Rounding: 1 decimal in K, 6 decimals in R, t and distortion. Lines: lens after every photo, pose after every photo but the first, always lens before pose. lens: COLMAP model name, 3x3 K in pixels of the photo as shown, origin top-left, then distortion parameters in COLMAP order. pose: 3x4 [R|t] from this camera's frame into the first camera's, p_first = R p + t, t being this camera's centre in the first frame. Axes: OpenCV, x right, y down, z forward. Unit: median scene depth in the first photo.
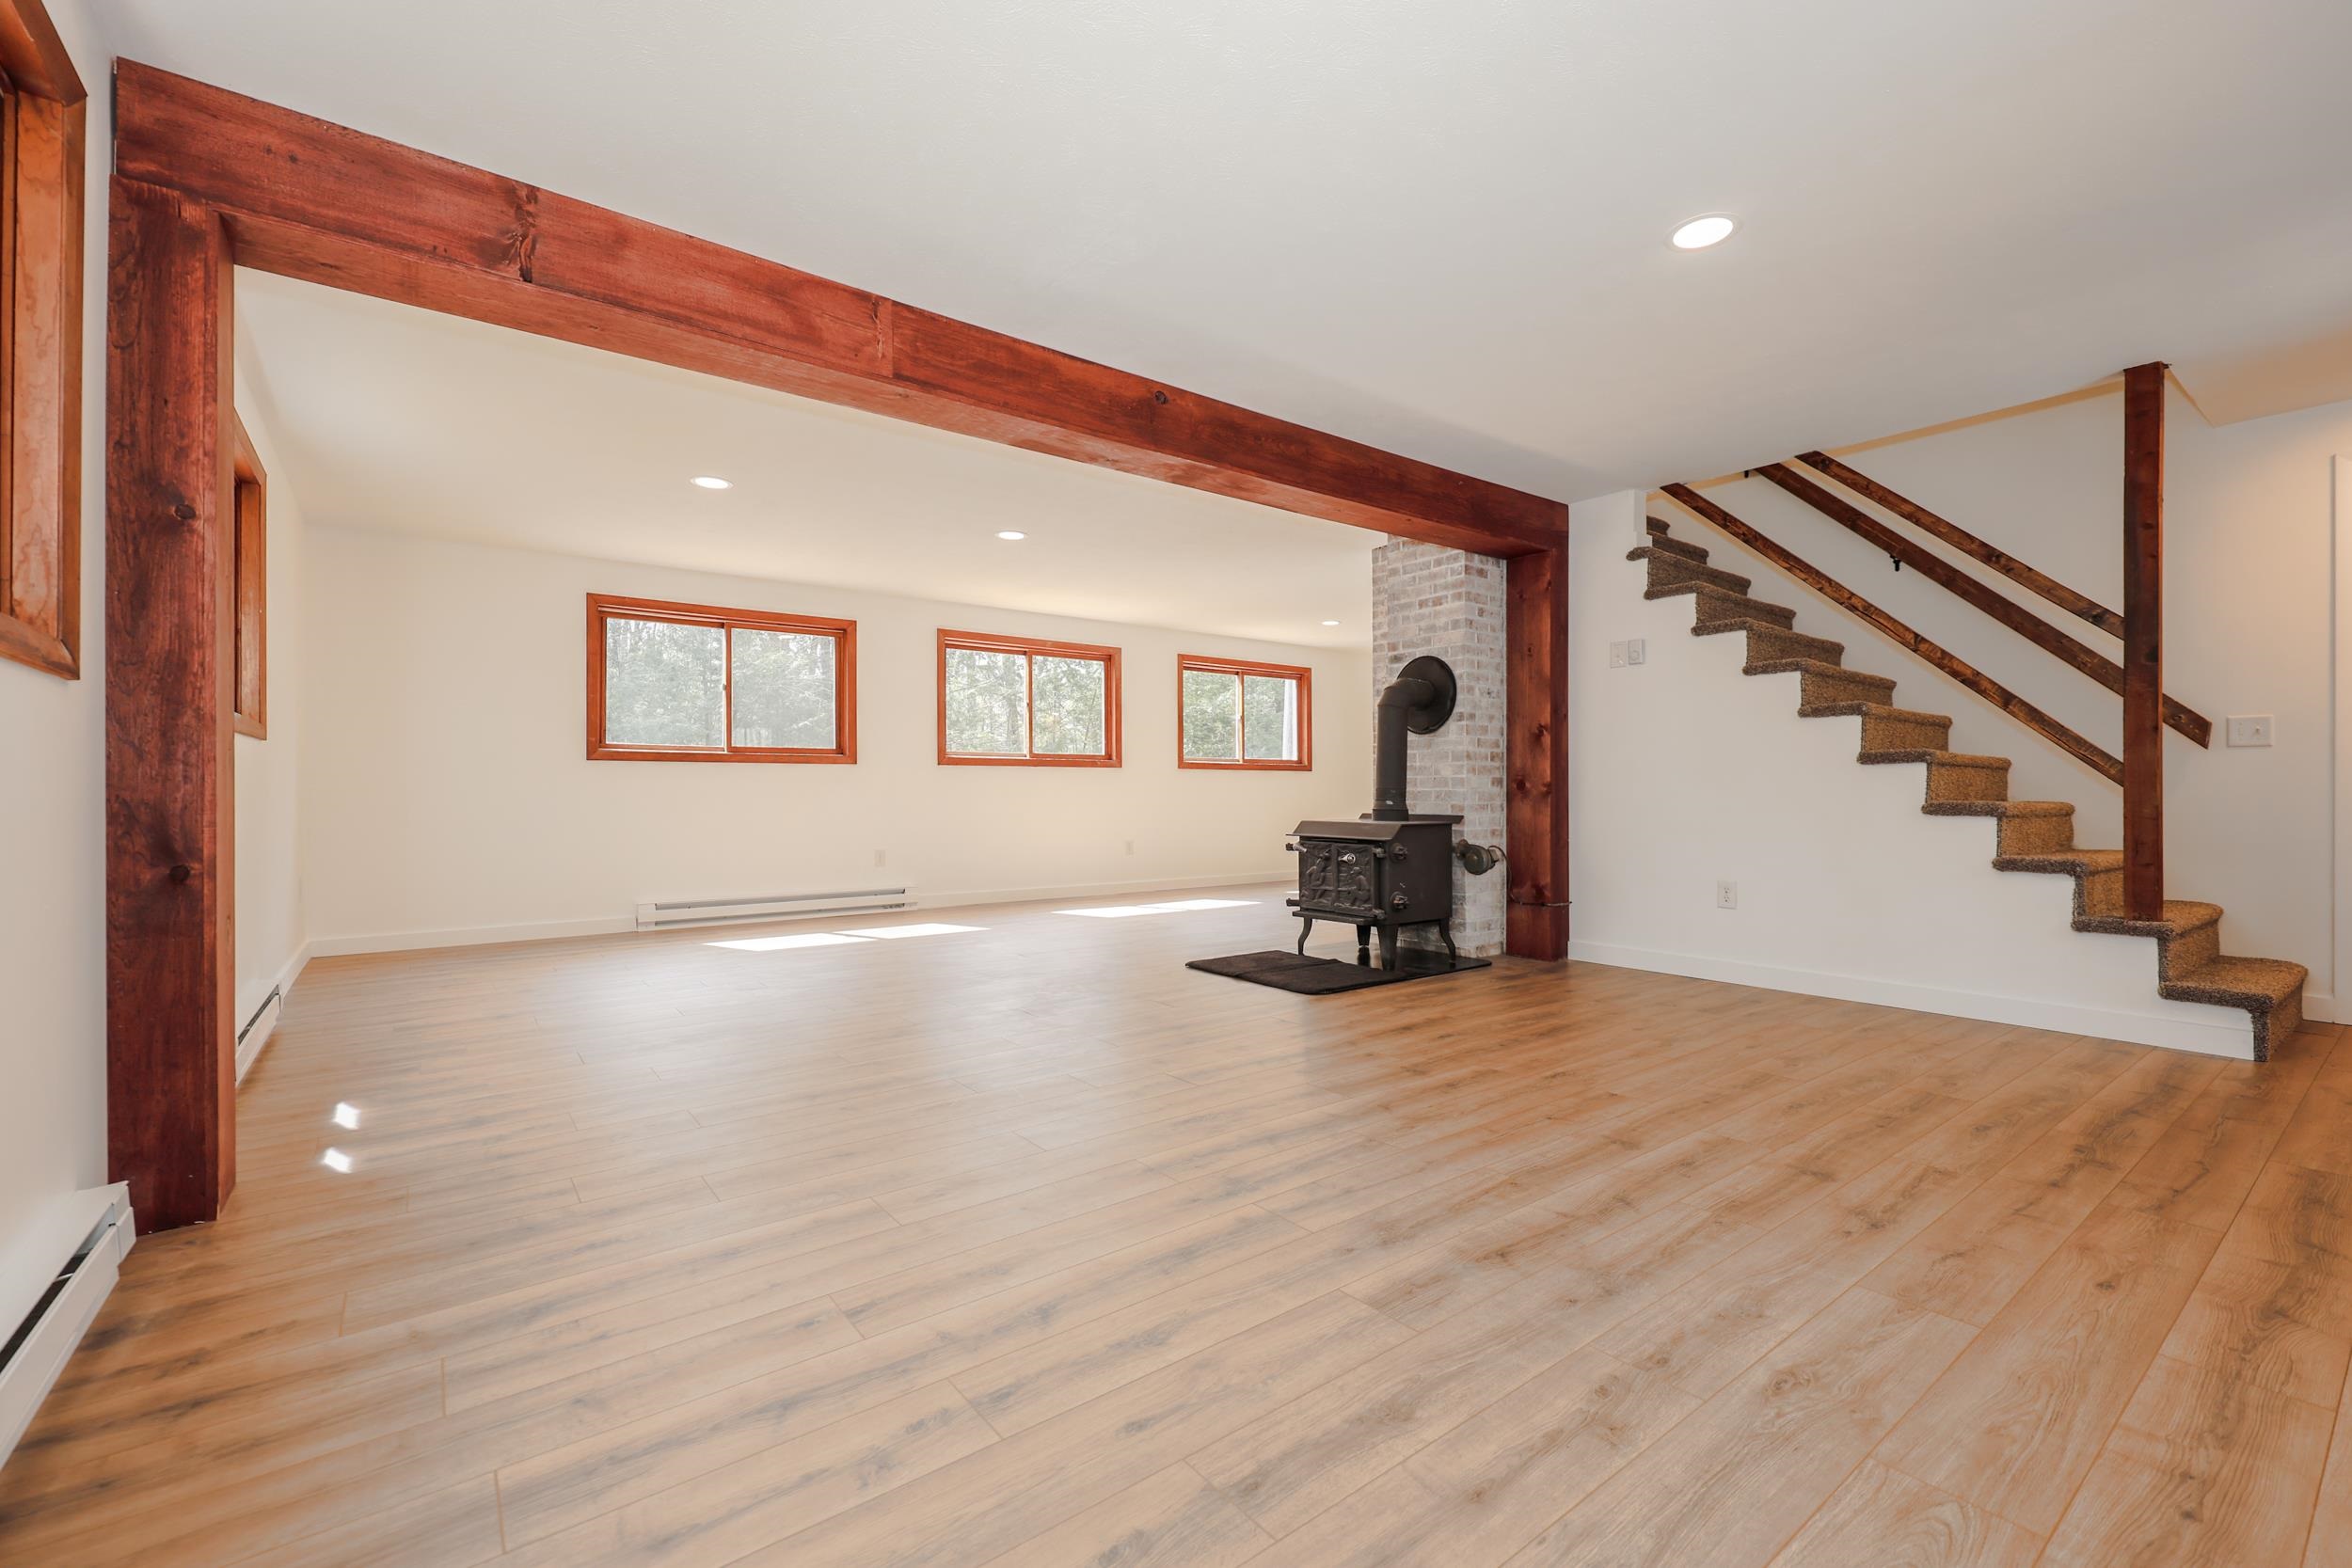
lens RADIAL K [[945.4, 0, 1163.2], [0, 945.4, 794.2], [0, 0, 1]] dist [0.001353, 0.000106]
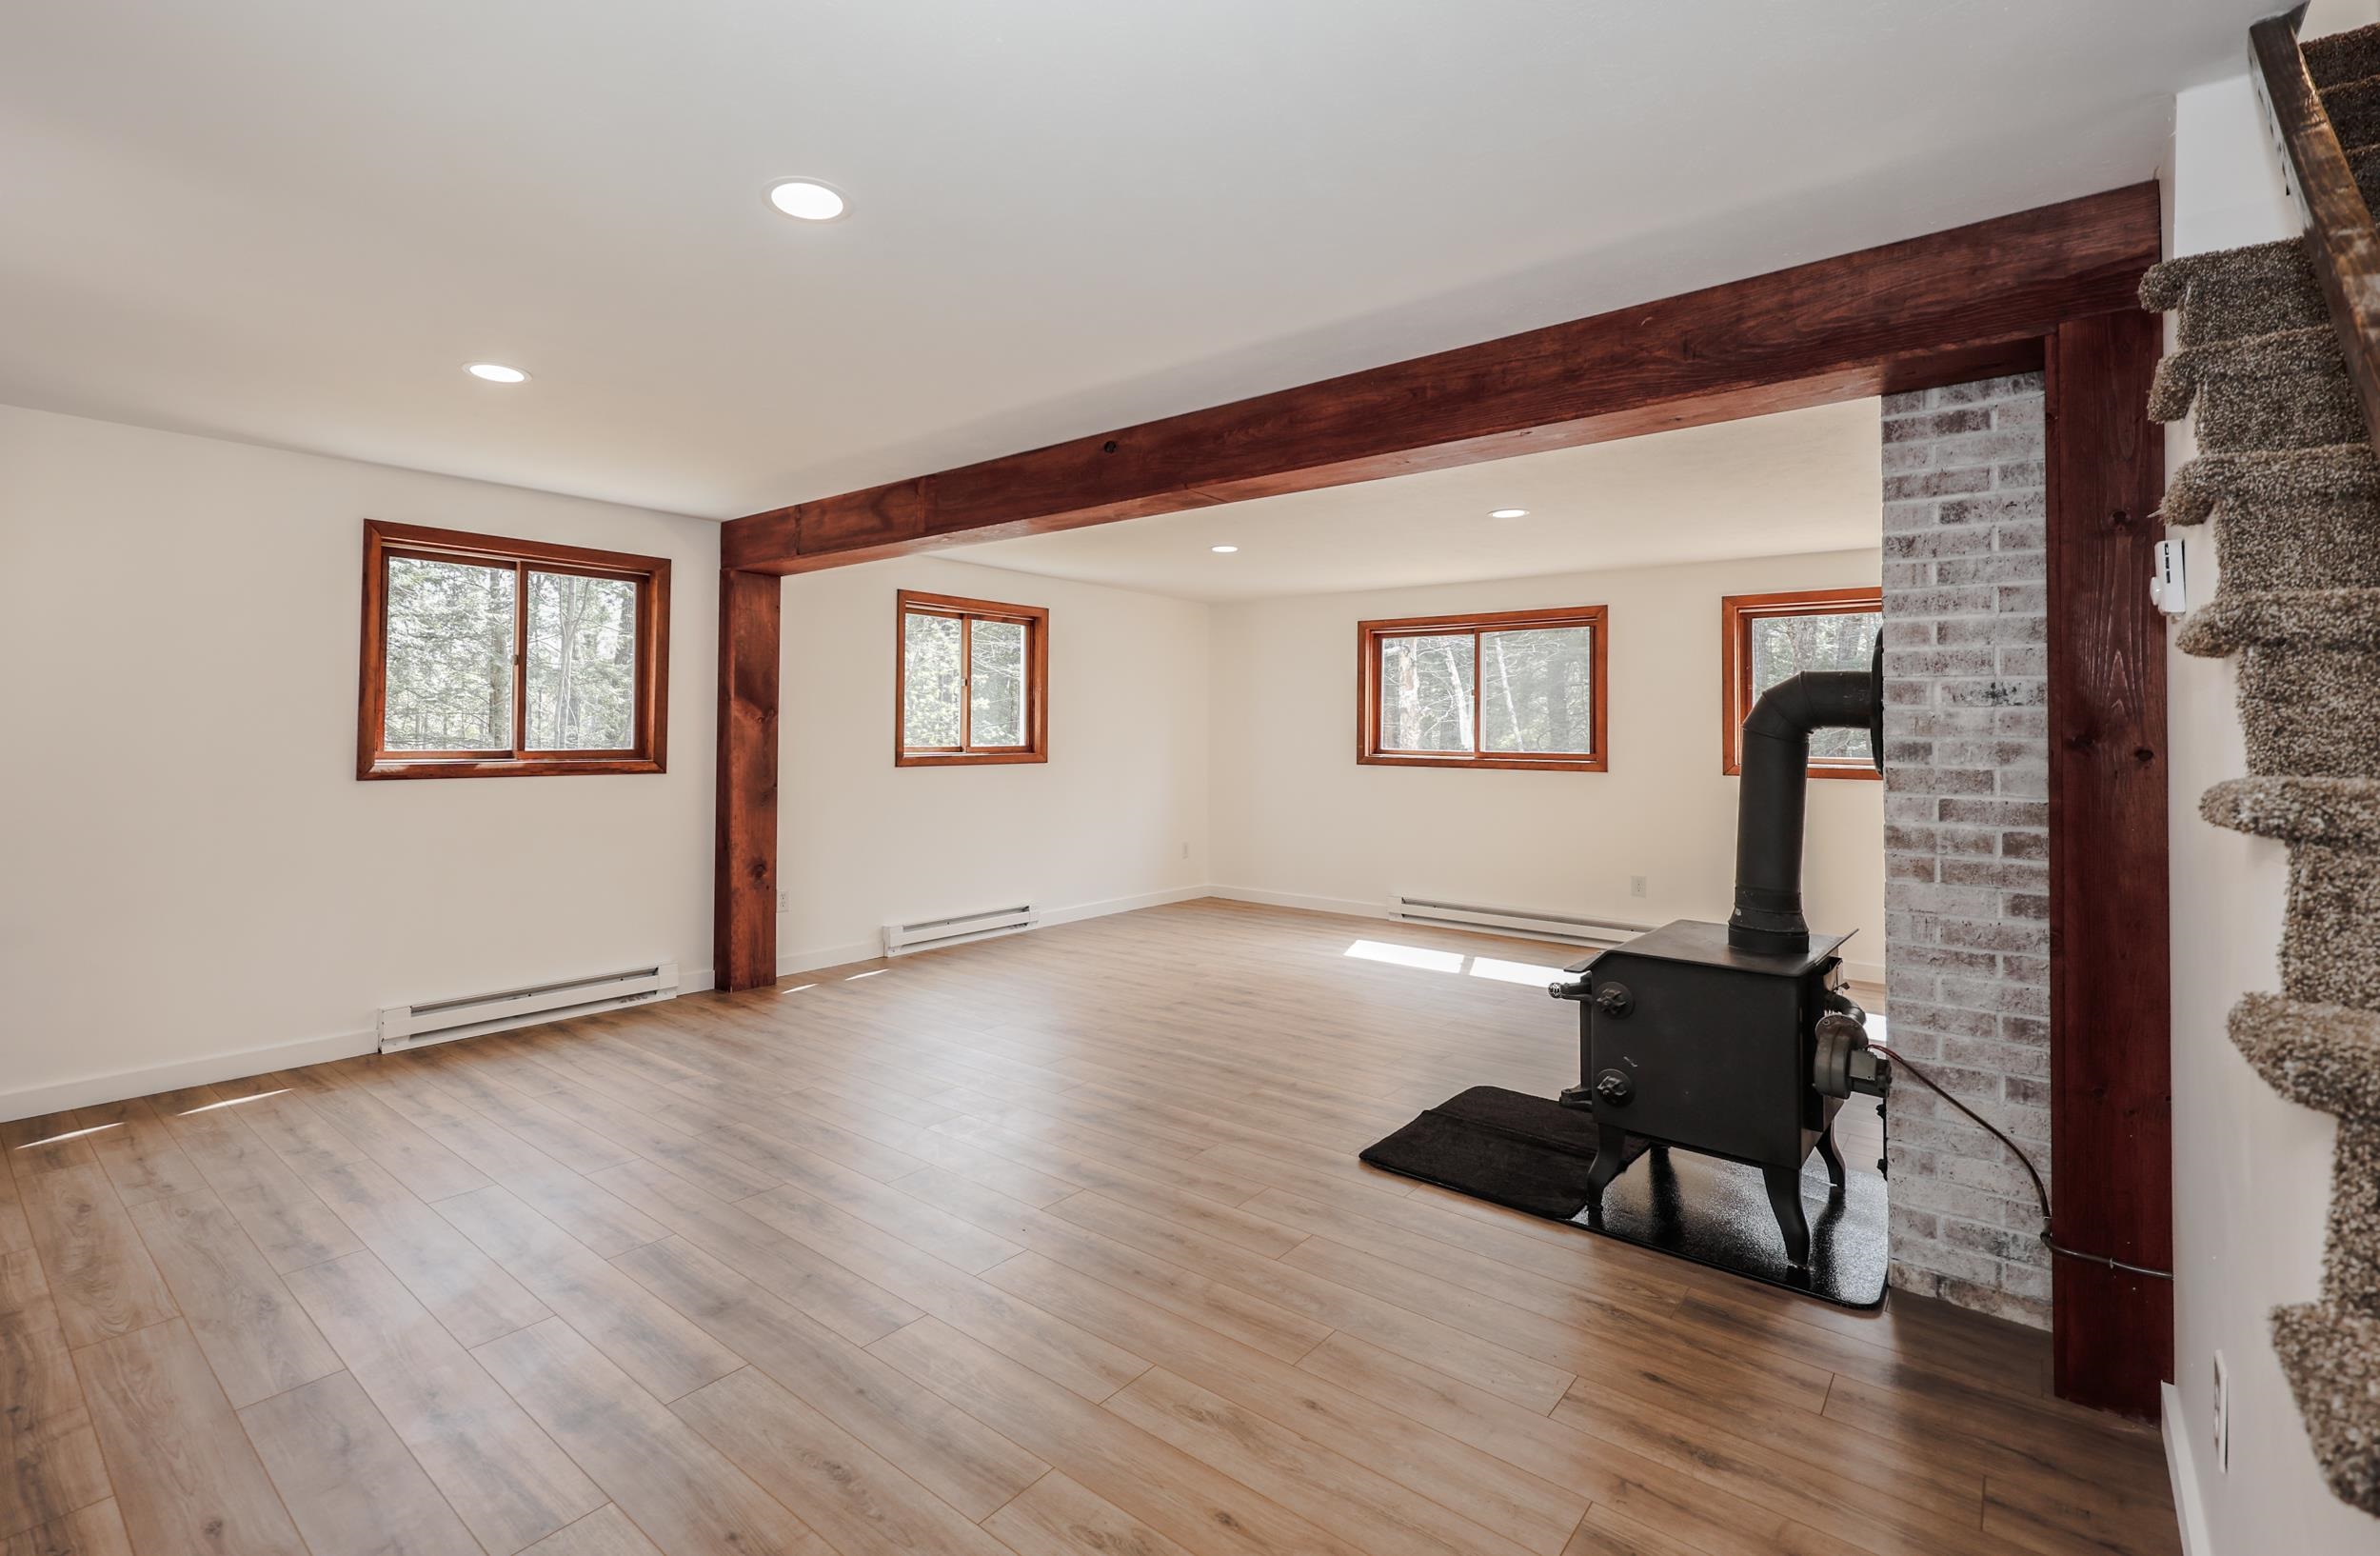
lens RADIAL K [[1074.4, 0, 1168.6], [0, 1074.4, 723.6], [0, 0, 1]] dist [-0.001870, -0.000679]
pose [[0.255204, -0.005948, -0.966869, 0.811355], [-0.016912, 0.999801, -0.010614, -0.093293], [0.966739, 0.019061, 0.255052, 0.586323]]
